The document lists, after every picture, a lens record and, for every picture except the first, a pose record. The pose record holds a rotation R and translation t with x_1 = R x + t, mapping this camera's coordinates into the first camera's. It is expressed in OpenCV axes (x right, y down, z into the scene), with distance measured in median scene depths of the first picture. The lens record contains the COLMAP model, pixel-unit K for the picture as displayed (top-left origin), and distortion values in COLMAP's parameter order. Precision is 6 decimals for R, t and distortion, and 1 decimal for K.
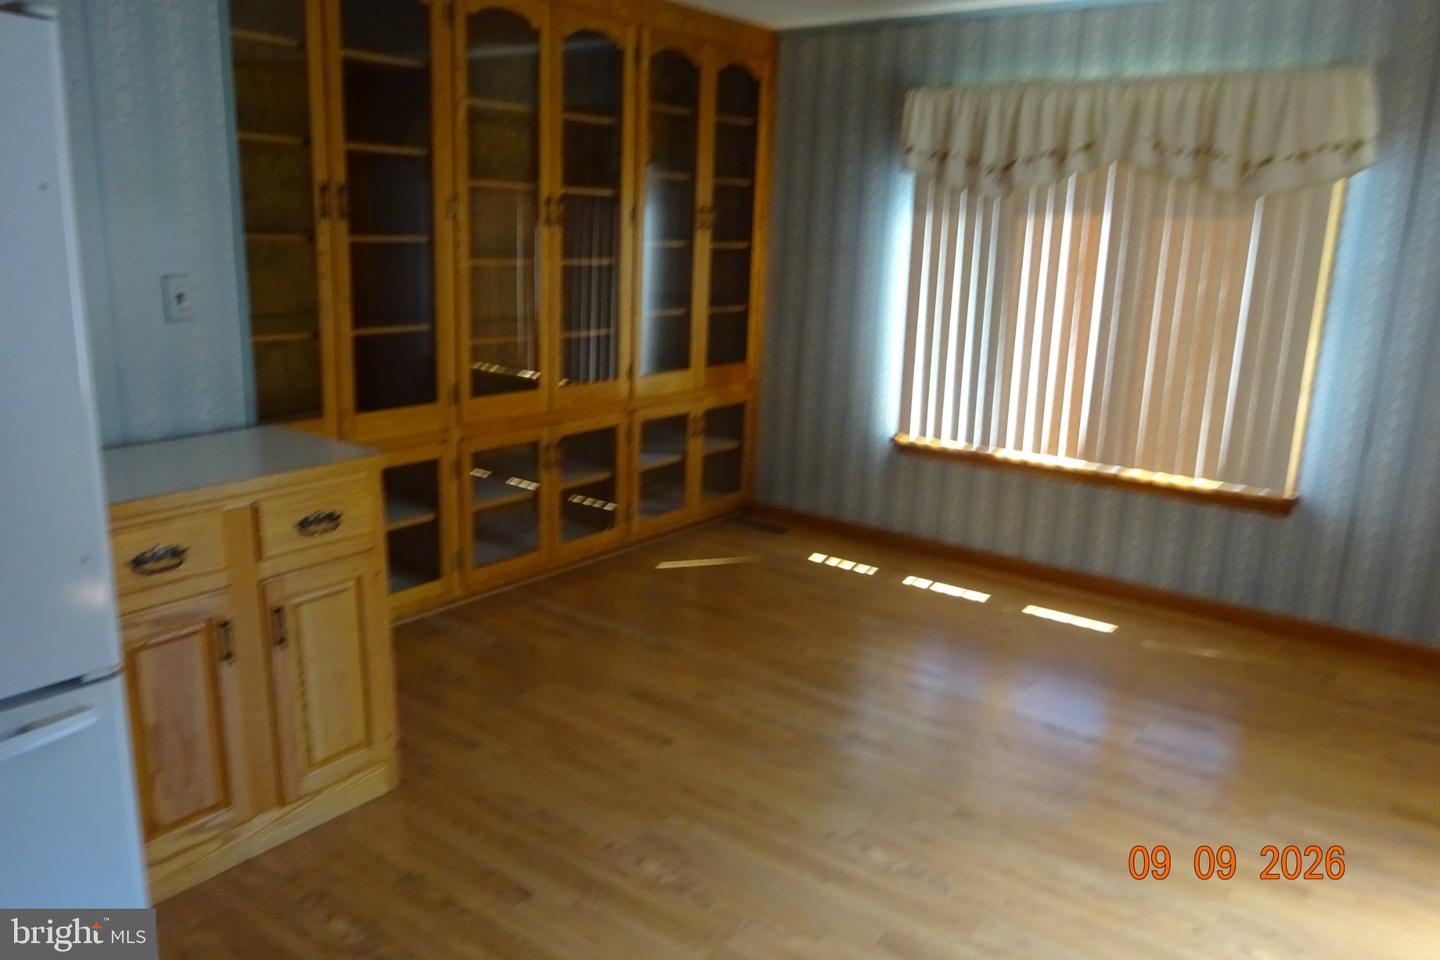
lens RADIAL K [[1058.4, 0, 715.2], [0, 1058.4, 478.9], [0, 0, 1]] dist [-0.001036, 0.000585]
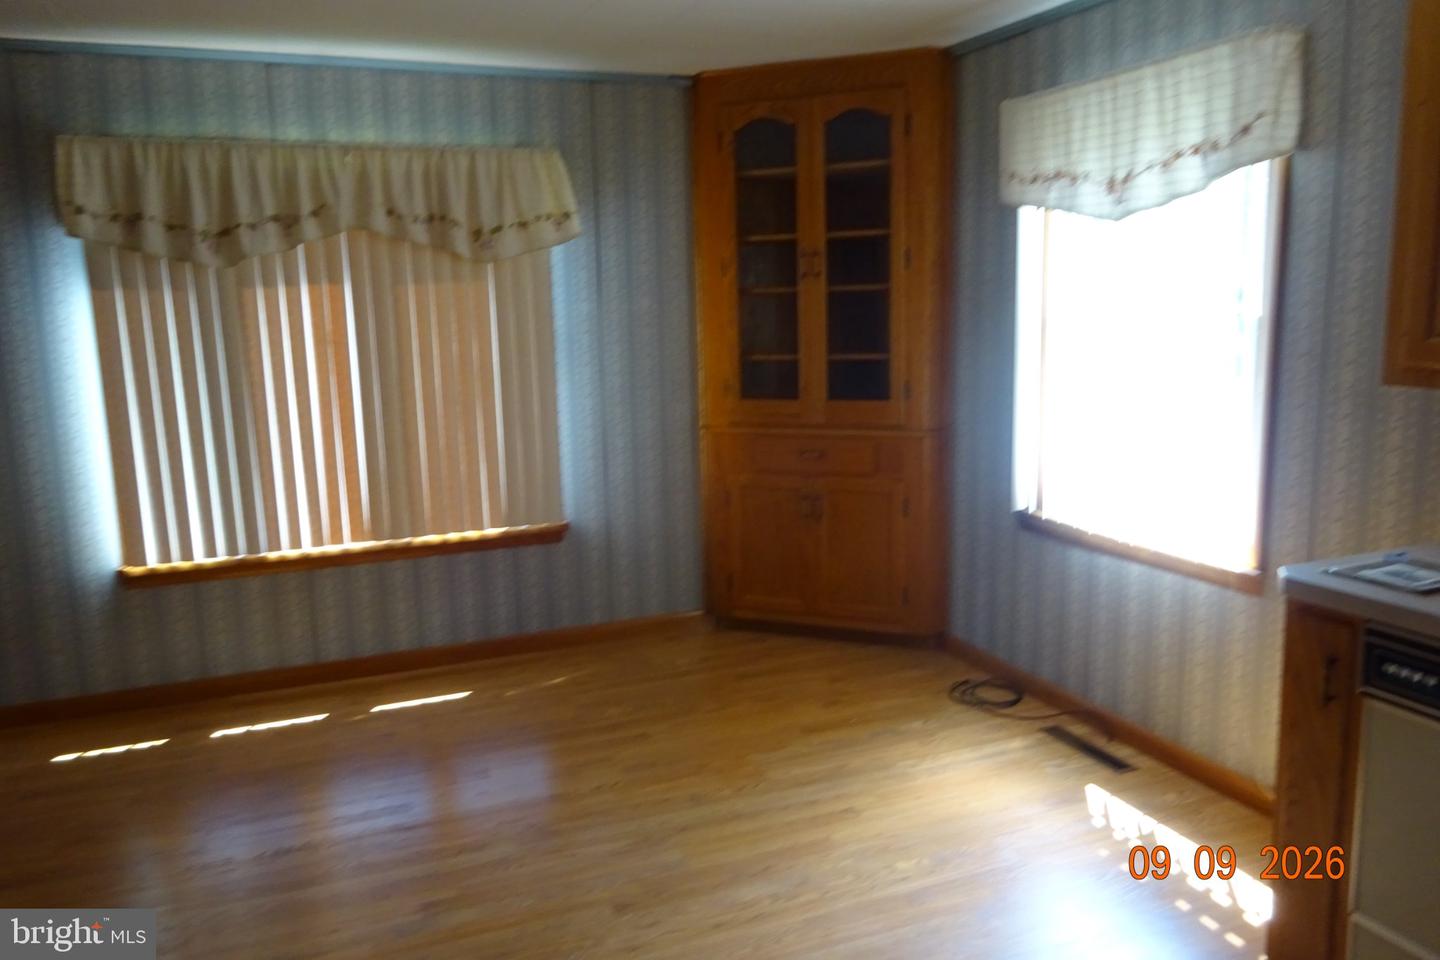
lens RADIAL K [[1058.4, 0, 718.0], [0, 1058.4, 483.9], [0, 0, 1]] dist [-0.001036, 0.000585]
pose [[0.516966, -0.192321, 0.834122, -0.276423], [0.238158, 0.968276, 0.075648, -0.063704], [-0.822209, 0.159545, 0.546368, 0.222525]]
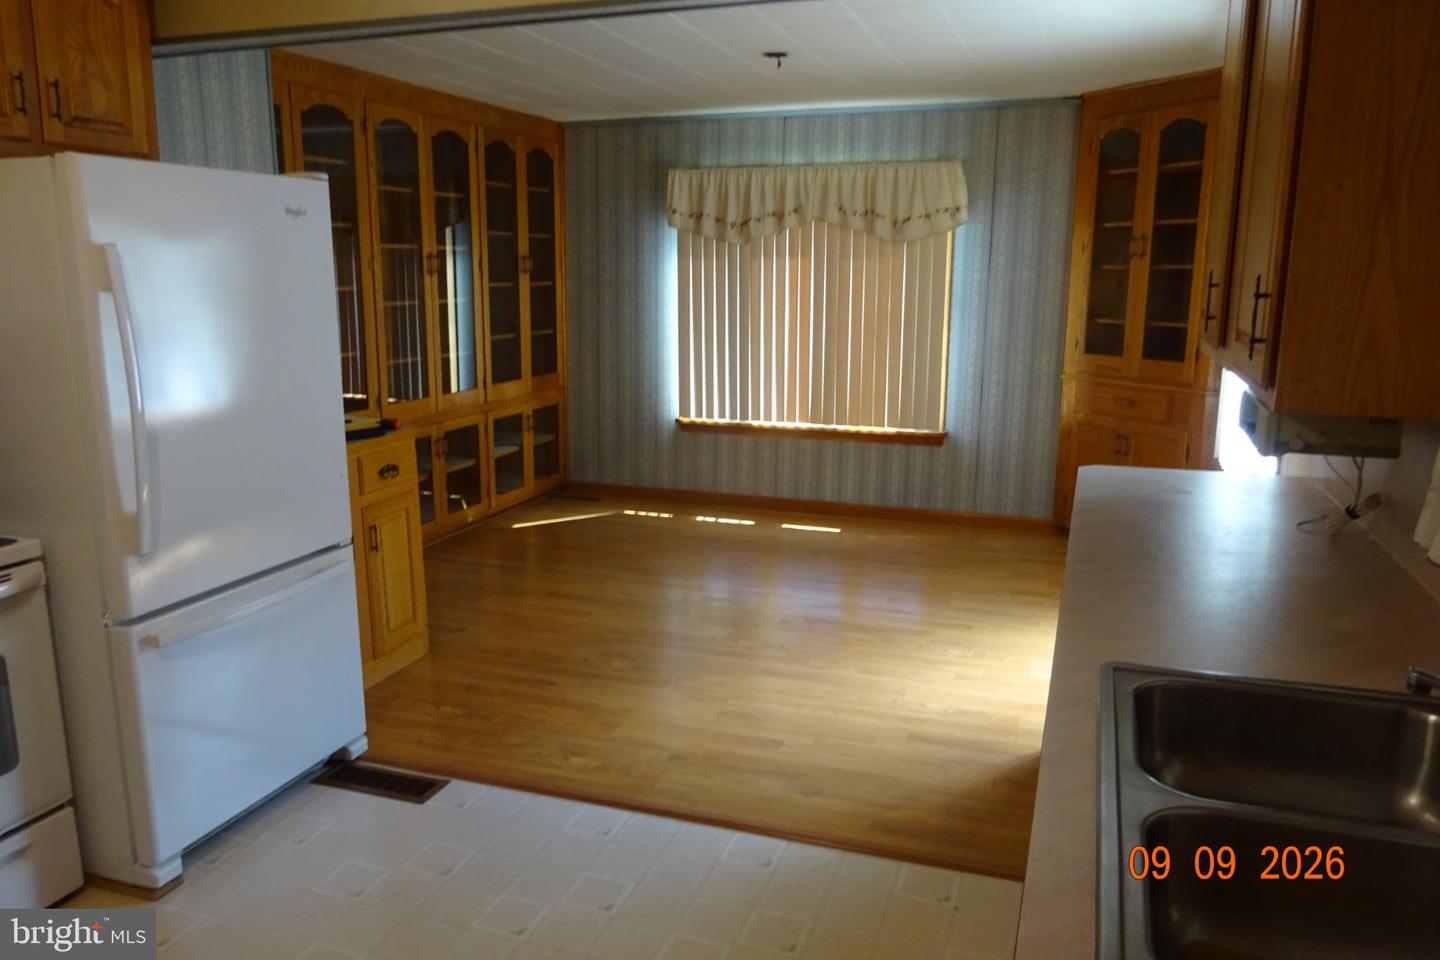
lens RADIAL K [[1058.4, 0, 719.7], [0, 1058.4, 477.5], [0, 0, 1]] dist [-0.001036, 0.000585]
pose [[0.953272, -0.088836, 0.288756, -0.202496], [0.097174, 0.995160, -0.014641, 0.067943], [-0.286058, 0.042017, 0.957291, -0.356652]]
